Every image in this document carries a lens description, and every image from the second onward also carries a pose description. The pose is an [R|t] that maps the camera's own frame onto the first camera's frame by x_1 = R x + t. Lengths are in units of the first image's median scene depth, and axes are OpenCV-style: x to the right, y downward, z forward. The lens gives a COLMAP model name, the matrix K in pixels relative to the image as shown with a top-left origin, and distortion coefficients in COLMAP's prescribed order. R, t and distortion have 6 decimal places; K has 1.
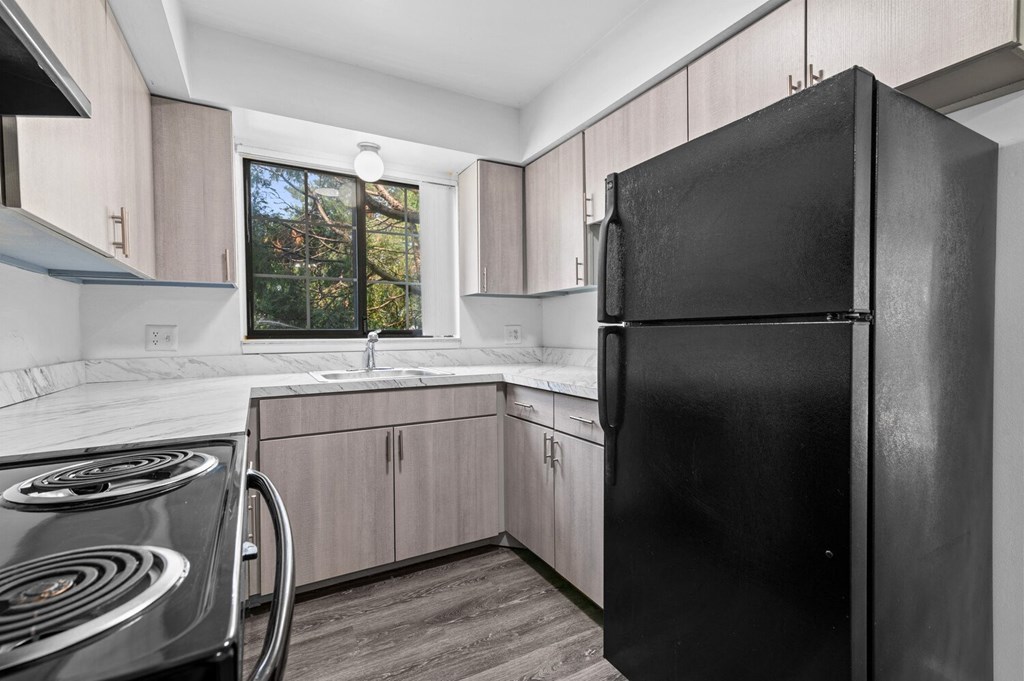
lens RADIAL K [[460.5, 0, 505.0], [0, 460.5, 333.4], [0, 0, 1]] dist [0.013272, -0.002065]
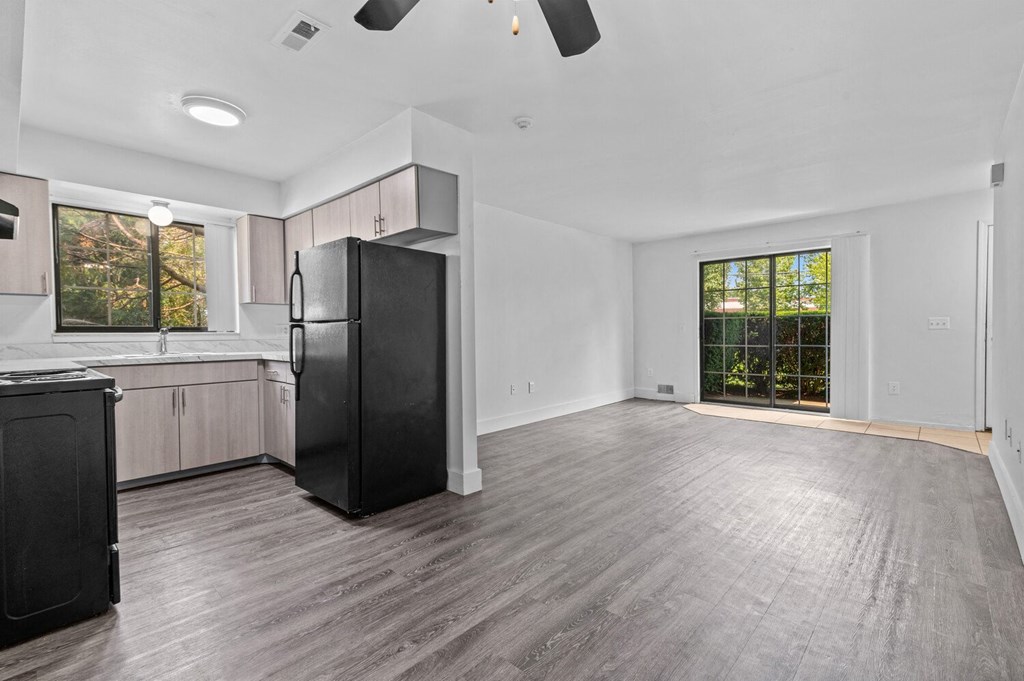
lens RADIAL K [[460.5, 0, 511.2], [0, 460.5, 336.1], [0, 0, 1]] dist [0.013272, -0.002065]
pose [[0.944291, -0.003129, 0.329096, 0.281361], [0.001821, 0.999989, 0.004280, 0.019771], [-0.329105, -0.003442, 0.944287, -0.790978]]
